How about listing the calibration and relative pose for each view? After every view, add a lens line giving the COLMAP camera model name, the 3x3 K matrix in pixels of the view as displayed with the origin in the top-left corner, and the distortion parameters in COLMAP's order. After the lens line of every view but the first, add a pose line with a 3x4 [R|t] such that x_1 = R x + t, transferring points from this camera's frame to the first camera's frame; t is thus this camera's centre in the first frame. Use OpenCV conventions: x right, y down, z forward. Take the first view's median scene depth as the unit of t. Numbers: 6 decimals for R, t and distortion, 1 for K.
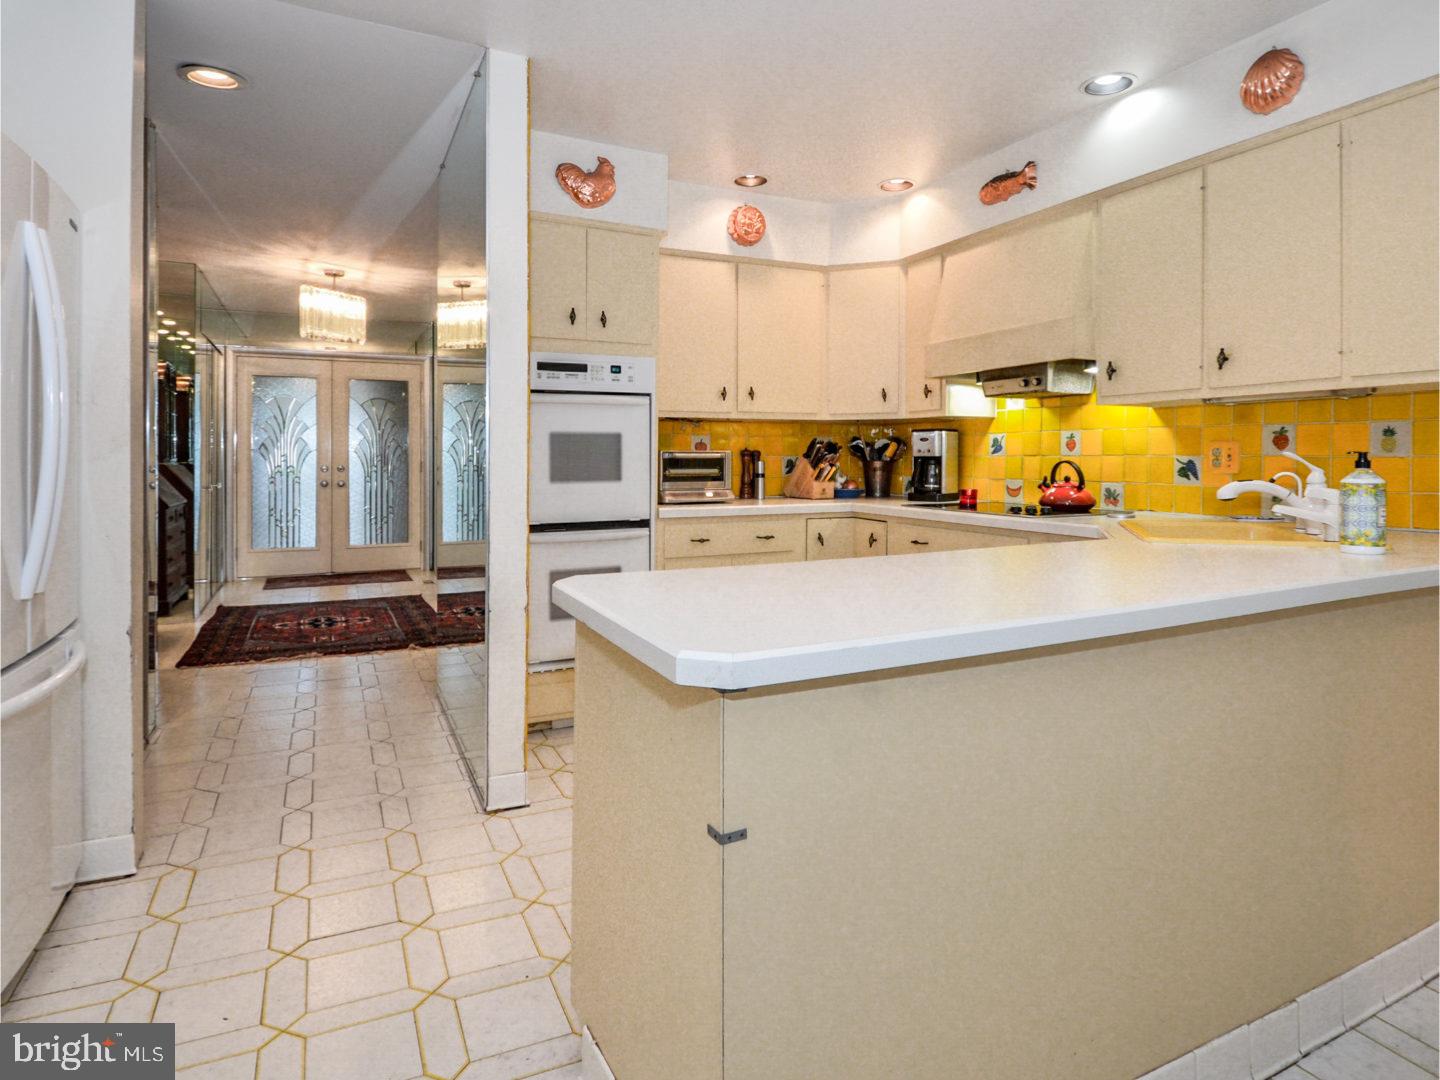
lens RADIAL K [[804.9, 0, 719.9], [0, 804.9, 455.1], [0, 0, 1]] dist [-0.000856, -0.000092]
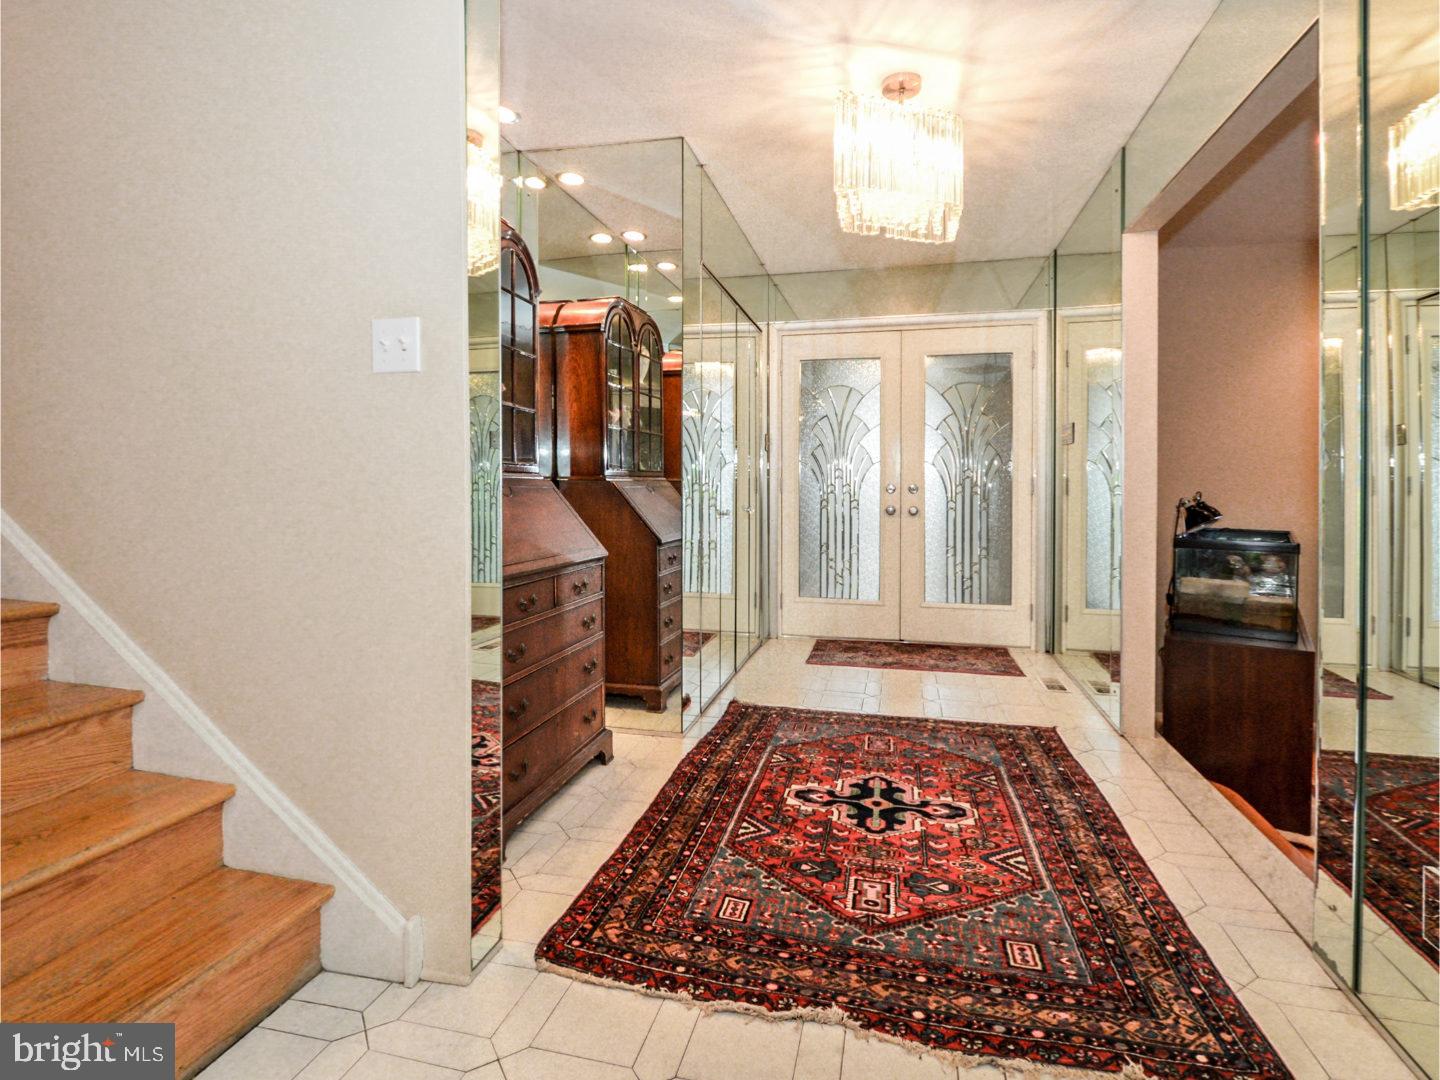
lens RADIAL K [[741.9, 0, 717.0], [0, 741.9, 488.3], [0, 0, 1]] dist [0.001193, 0.000166]
pose [[0.766902, 0.005461, -0.641742, -0.202630], [-0.001395, 0.999976, 0.006842, 0.012855], [0.641763, -0.004352, 0.766890, 0.428738]]
